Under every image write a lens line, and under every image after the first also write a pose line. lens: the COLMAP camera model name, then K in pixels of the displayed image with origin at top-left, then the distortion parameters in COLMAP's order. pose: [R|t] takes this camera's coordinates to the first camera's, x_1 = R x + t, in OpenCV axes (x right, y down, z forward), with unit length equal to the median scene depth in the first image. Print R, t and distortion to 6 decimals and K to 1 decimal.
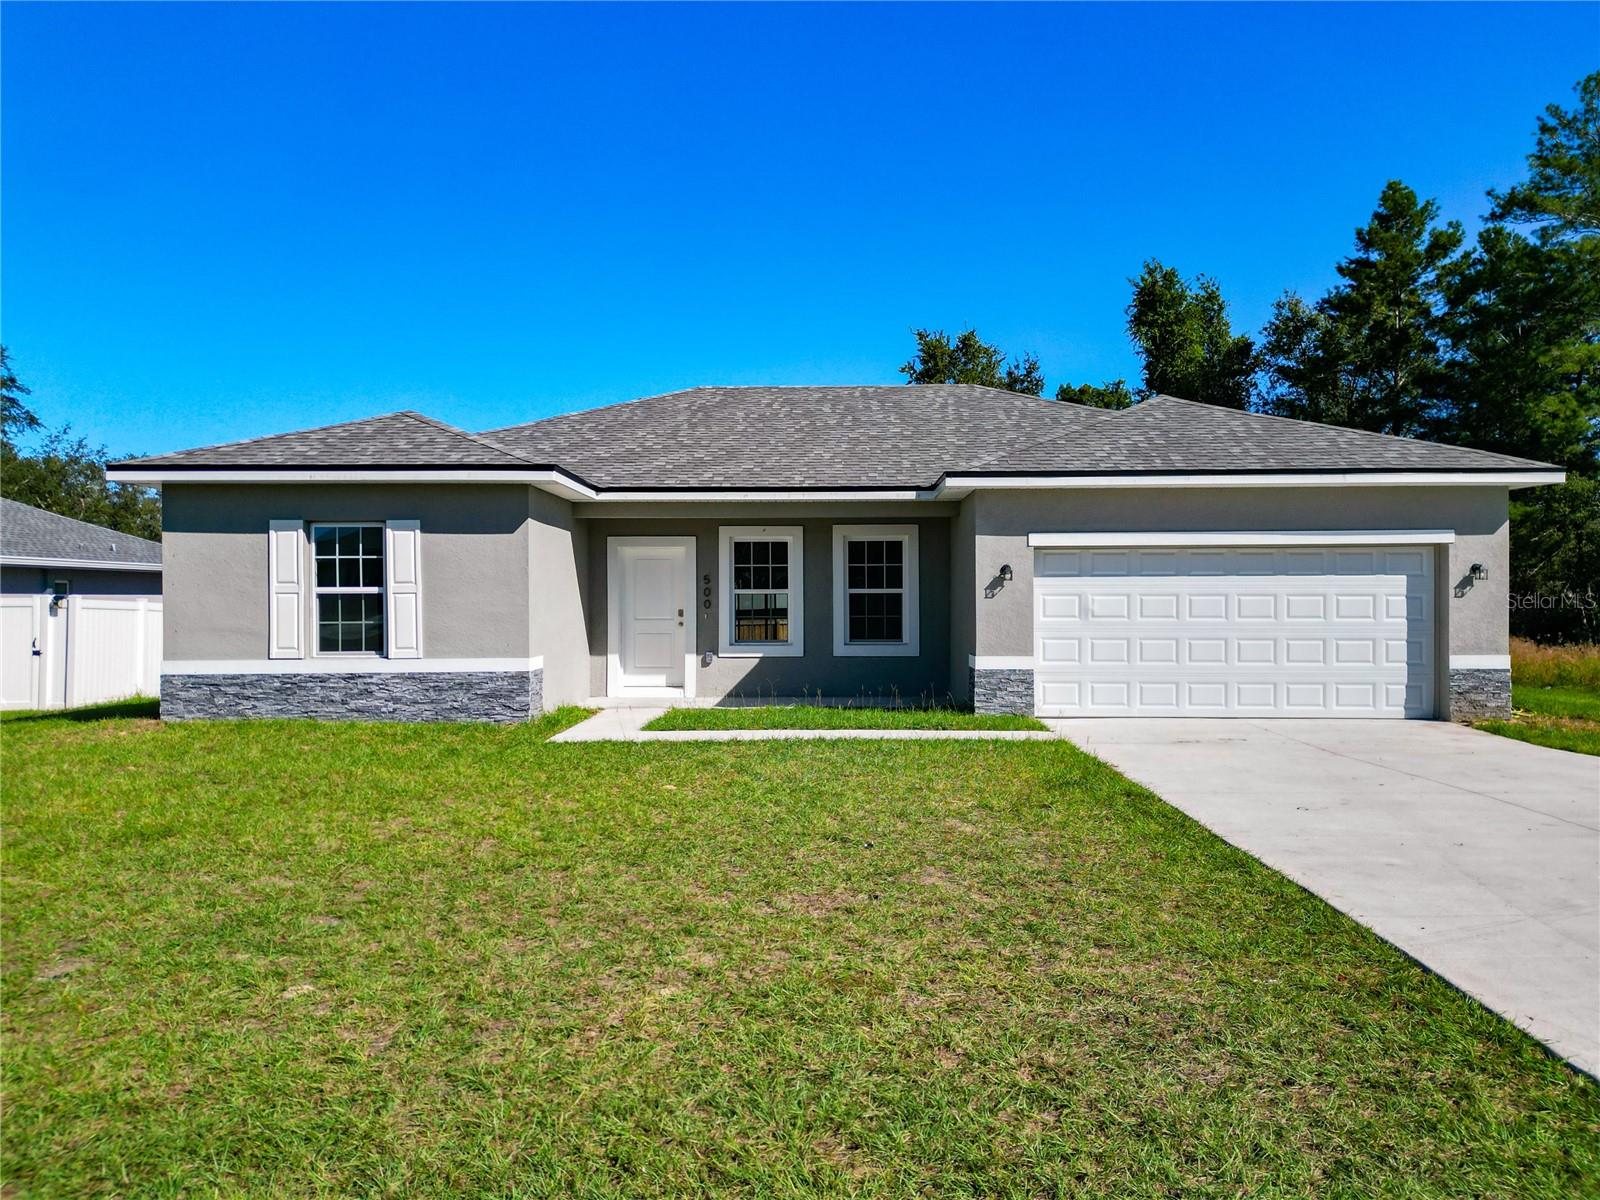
lens RADIAL K [[1131.7, 0, 805.2], [0, 1131.7, 591.1], [0, 0, 1]] dist [0.034831, -0.004418]
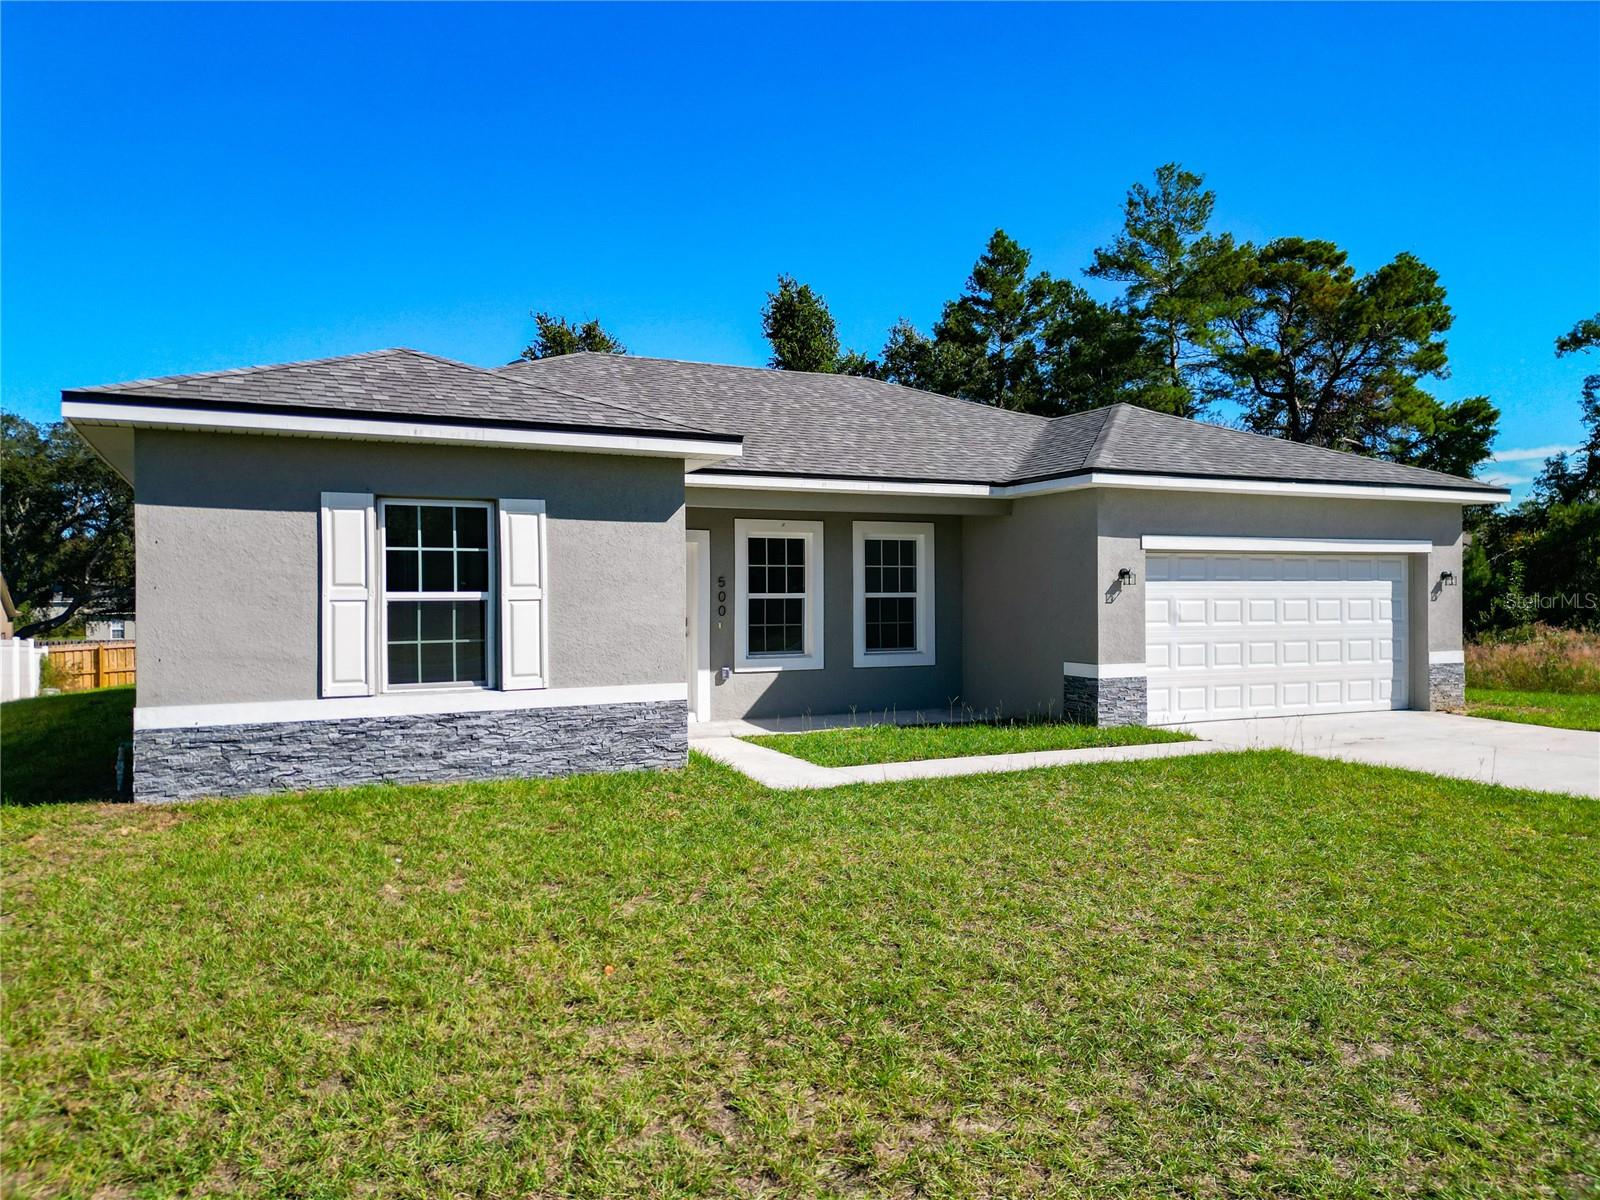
lens RADIAL K [[1131.7, 0, 805.2], [0, 1131.7, 591.1], [0, 0, 1]] dist [0.034831, -0.004418]
pose [[0.898668, 0.000241, 0.438629, -0.482581], [-0.000131, 1.000000, -0.000281, -0.003494], [-0.438629, 0.000195, 0.898668, 0.256374]]
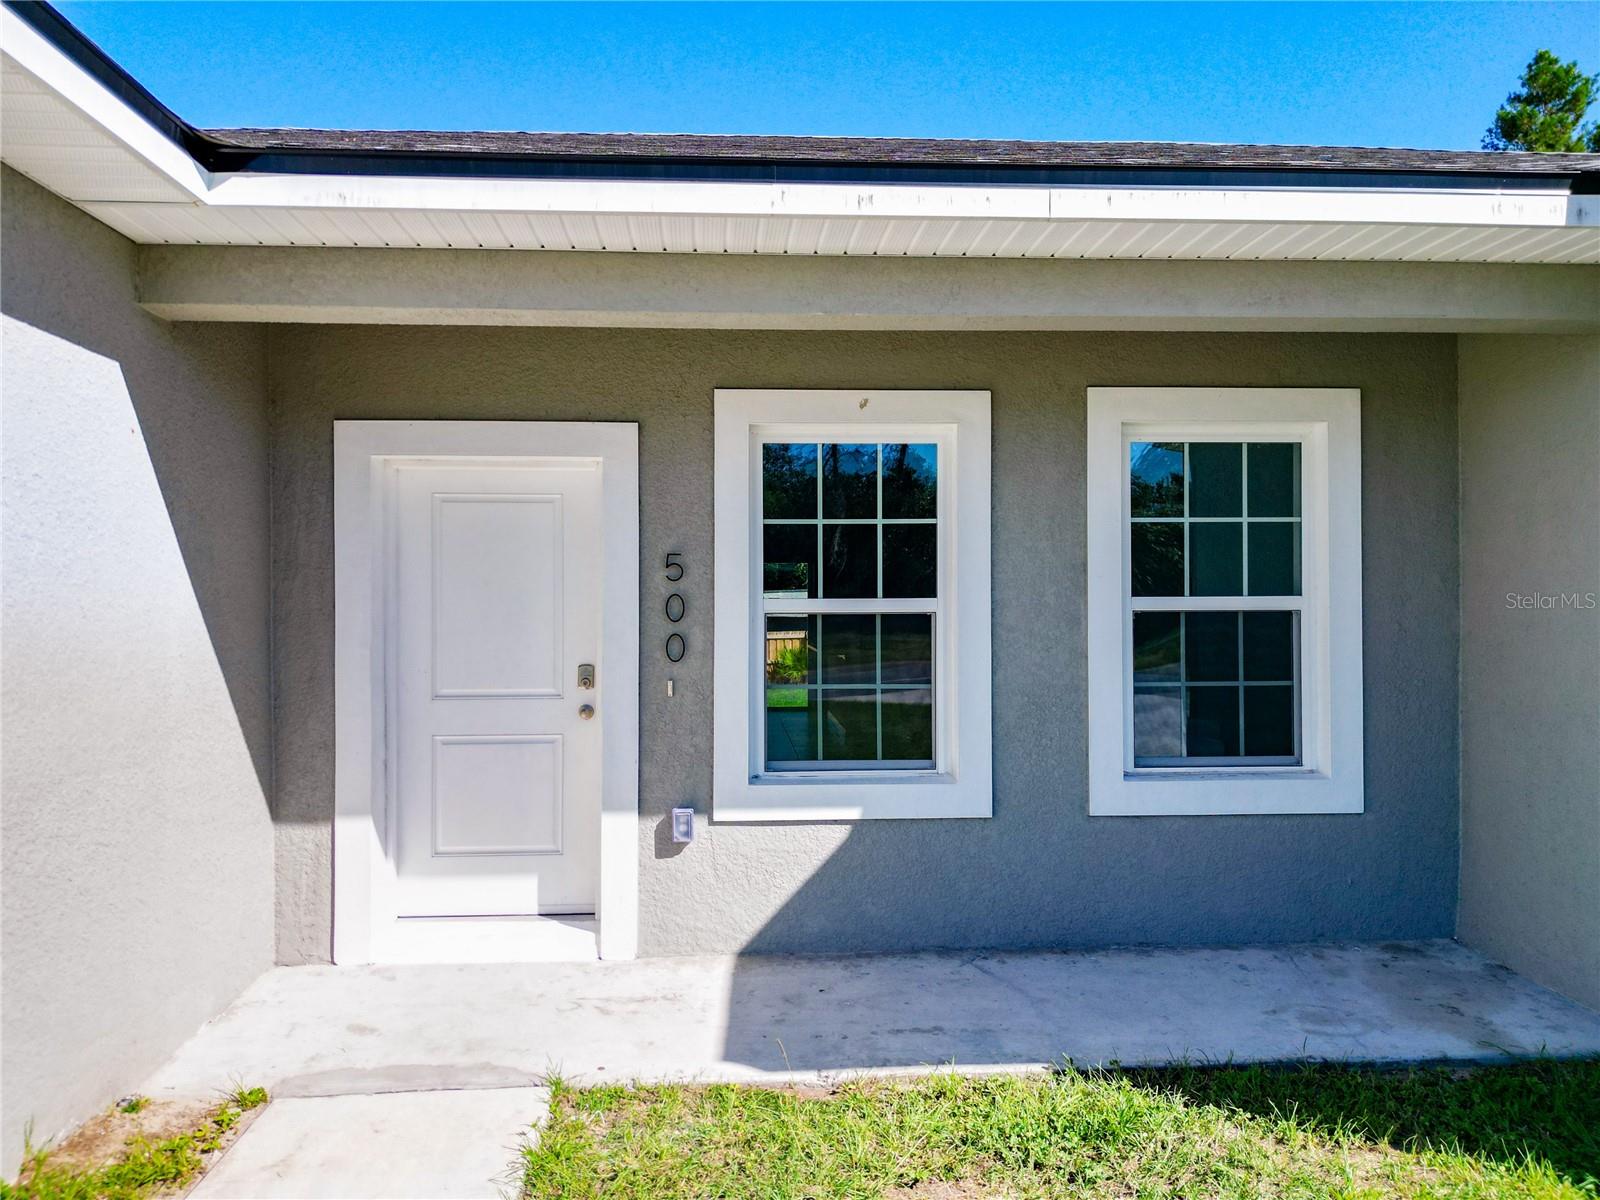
lens RADIAL K [[1158.9, 0, 772.6], [0, 1158.9, 579.2], [0, 0, 1]] dist [0.006622, 0.001257]
pose [[0.999074, 0.000797, 0.043023, -0.088791], [-0.000429, 0.999963, -0.008567, -0.004851], [-0.043028, 0.008541, 0.999037, 0.830180]]
